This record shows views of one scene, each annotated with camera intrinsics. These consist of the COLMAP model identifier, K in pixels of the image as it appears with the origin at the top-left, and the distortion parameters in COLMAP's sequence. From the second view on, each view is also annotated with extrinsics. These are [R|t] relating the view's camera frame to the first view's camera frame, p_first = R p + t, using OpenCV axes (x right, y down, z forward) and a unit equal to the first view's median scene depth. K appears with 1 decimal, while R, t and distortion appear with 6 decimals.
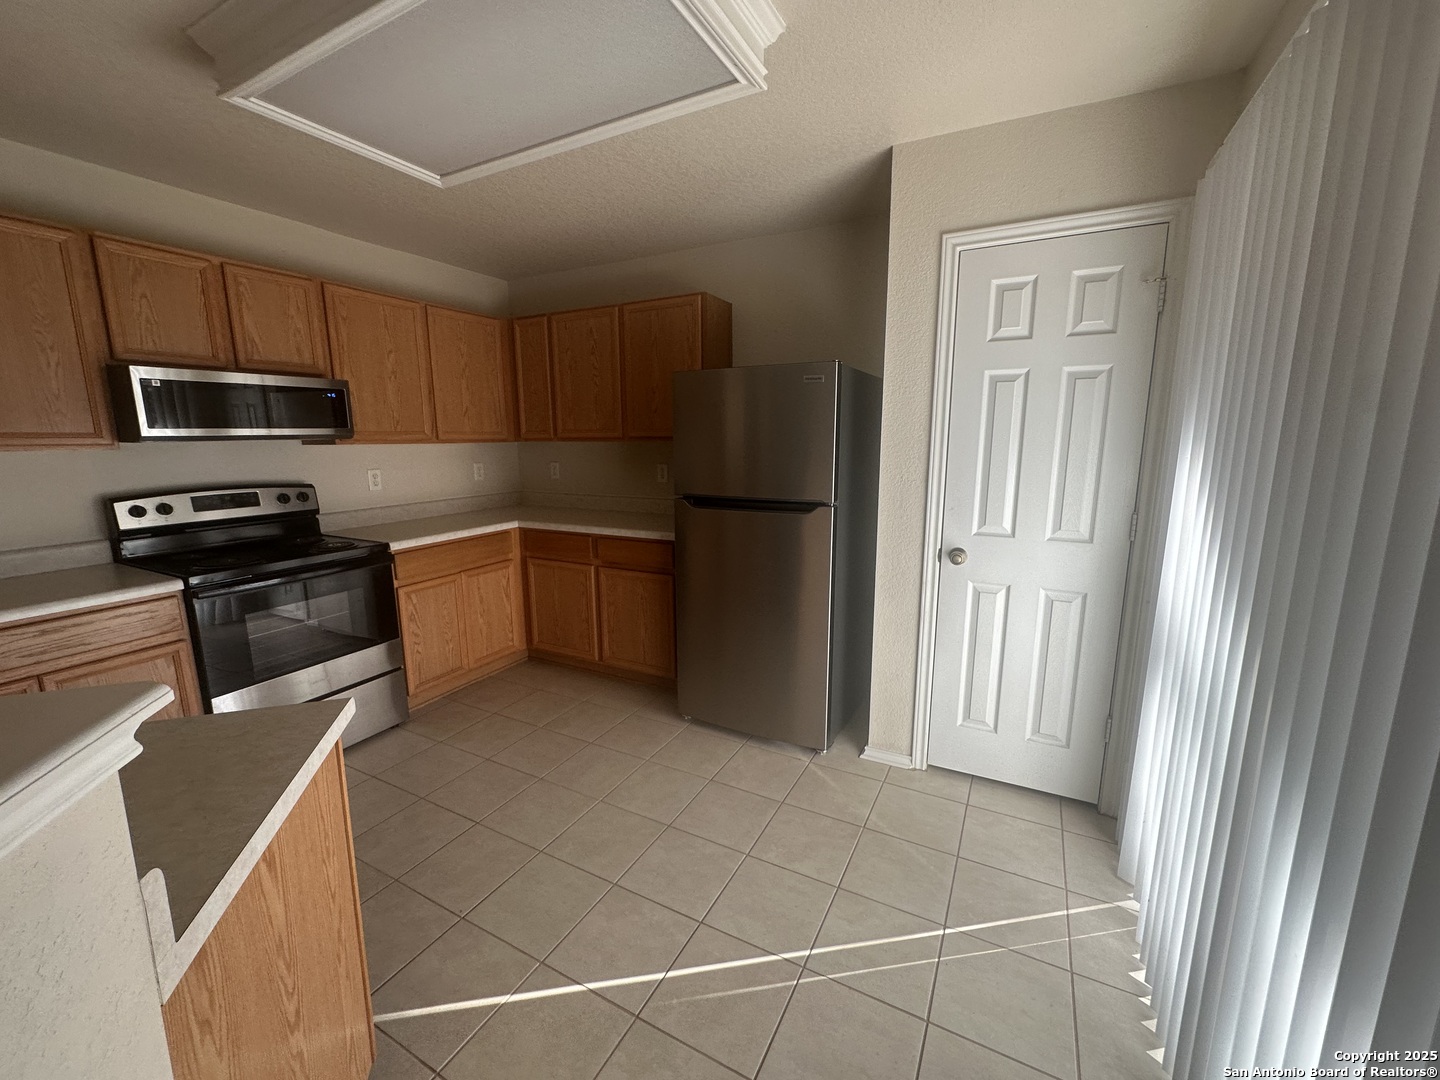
lens RADIAL K [[585.1, 0, 720.0], [0, 585.1, 540.0], [0, 0, 1]] dist [-0.002281, 0.000078]
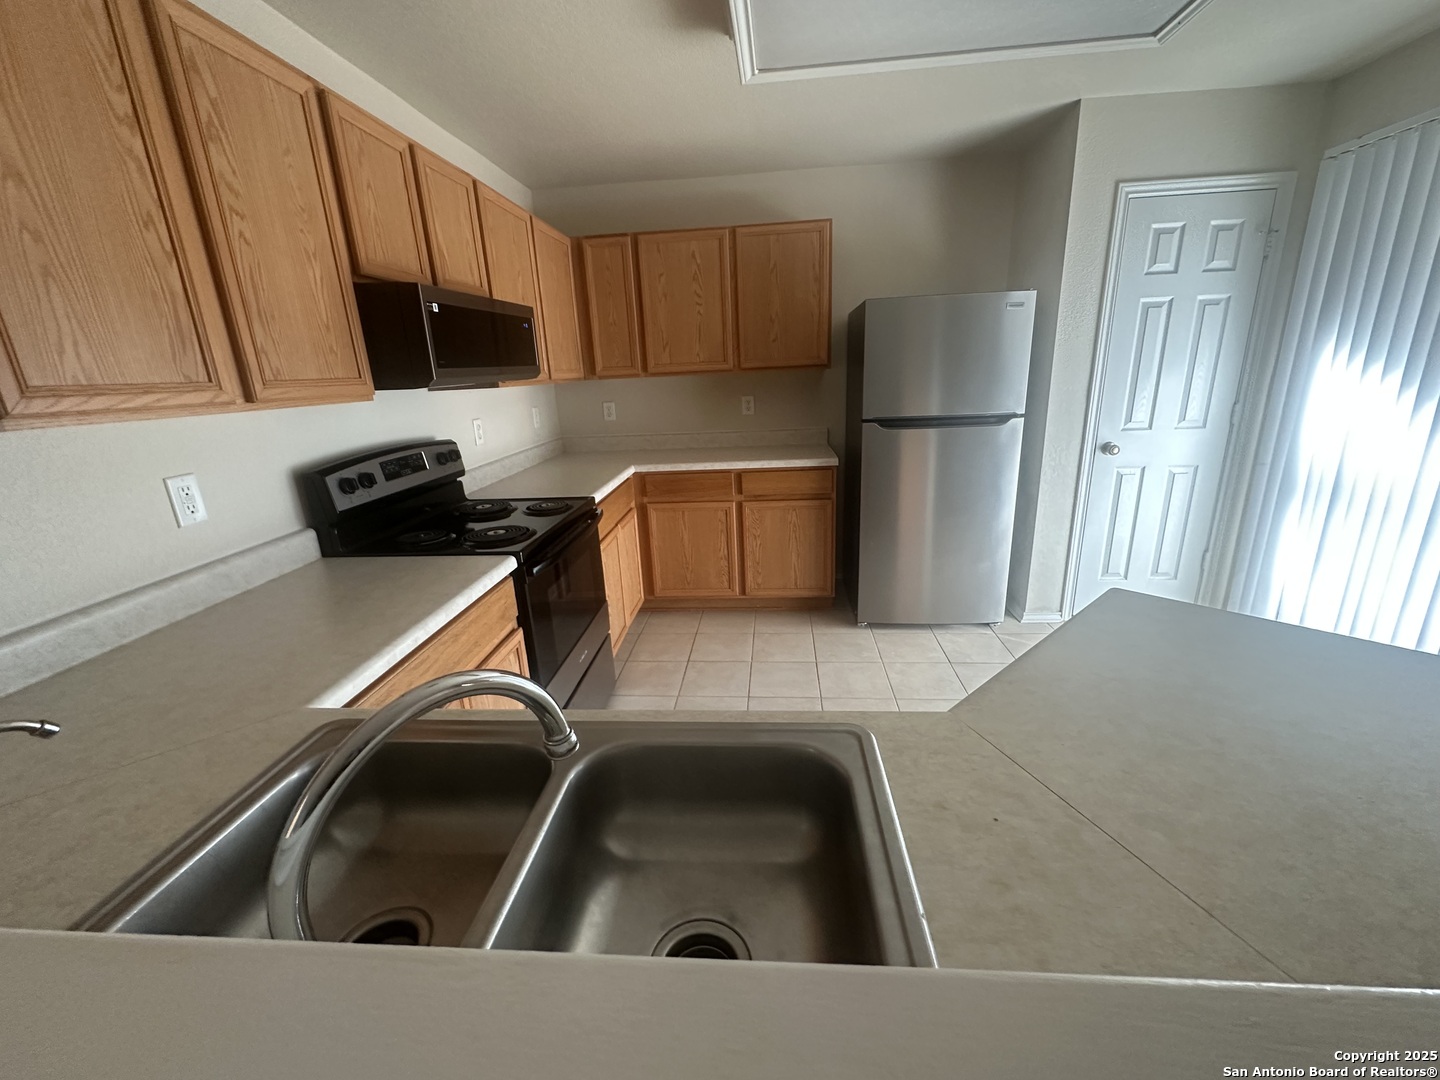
lens RADIAL K [[585.1, 0, 720.0], [0, 585.1, 540.0], [0, 0, 1]] dist [-0.002281, 0.000078]
pose [[0.919965, -0.144425, 0.364426, -0.665295], [0.107089, 0.986887, 0.120773, -0.015810], [-0.377090, -0.072081, 0.923367, 0.093899]]
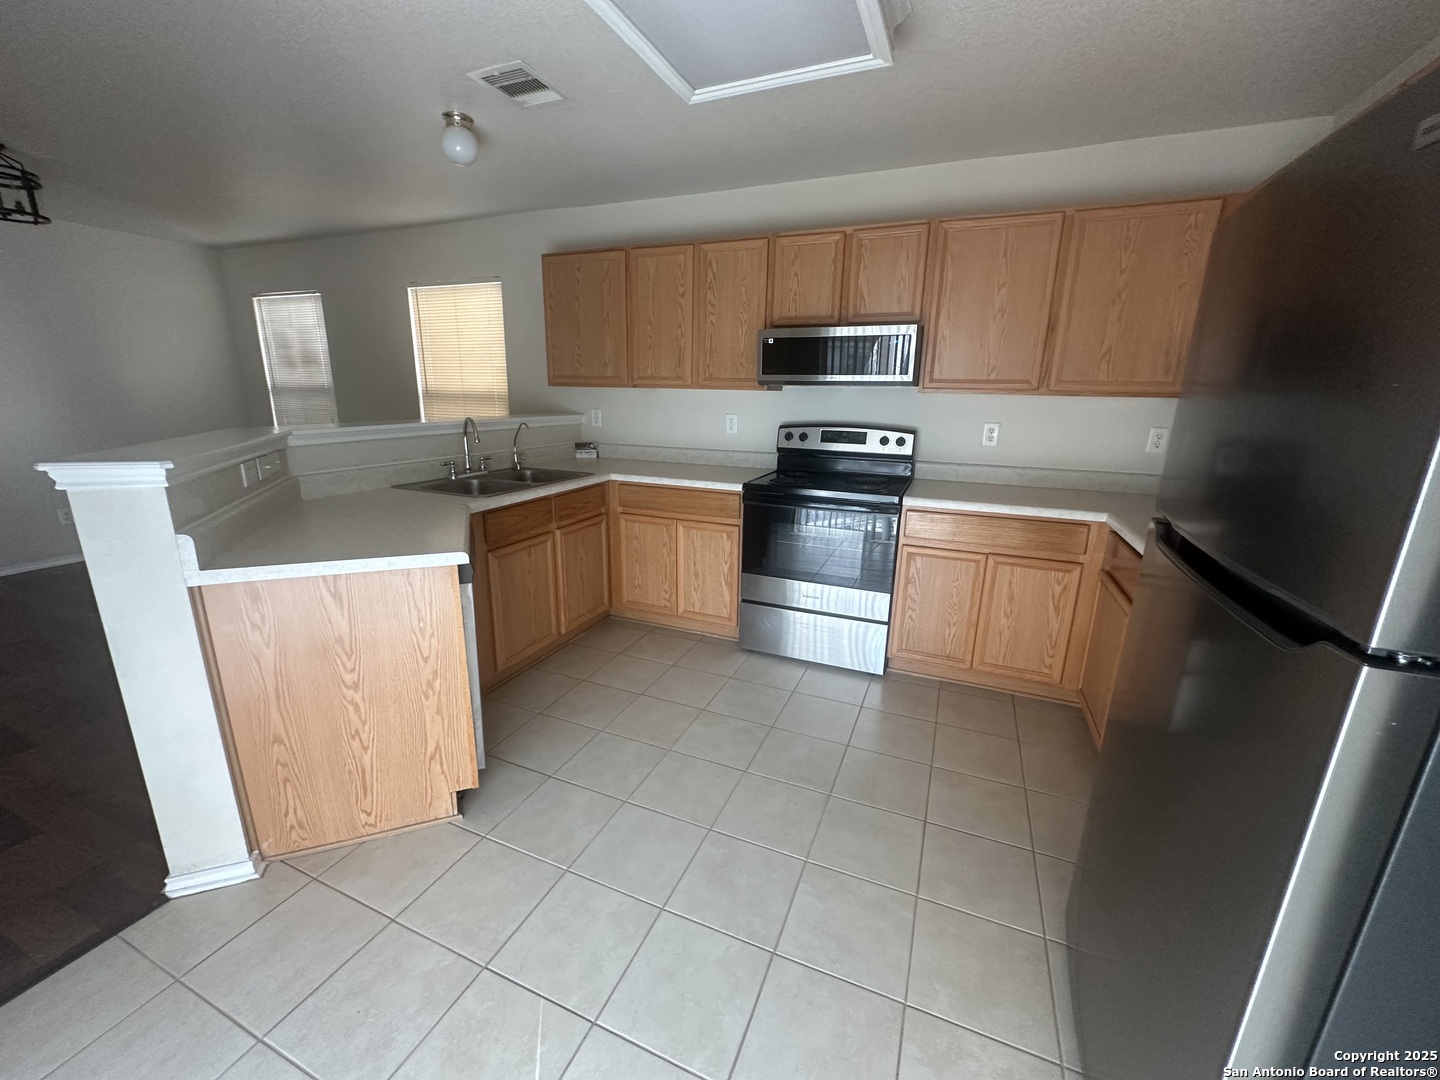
lens RADIAL K [[573.0, 0, 720.0], [0, 573.0, 540.0], [0, 0, 1]] dist [-0.002182, 0.000269]
pose [[0.087697, 0.261596, -0.961185, 0.306003], [-0.194450, 0.950836, 0.241039, -0.088472], [0.976984, 0.165764, 0.134253, 0.548154]]
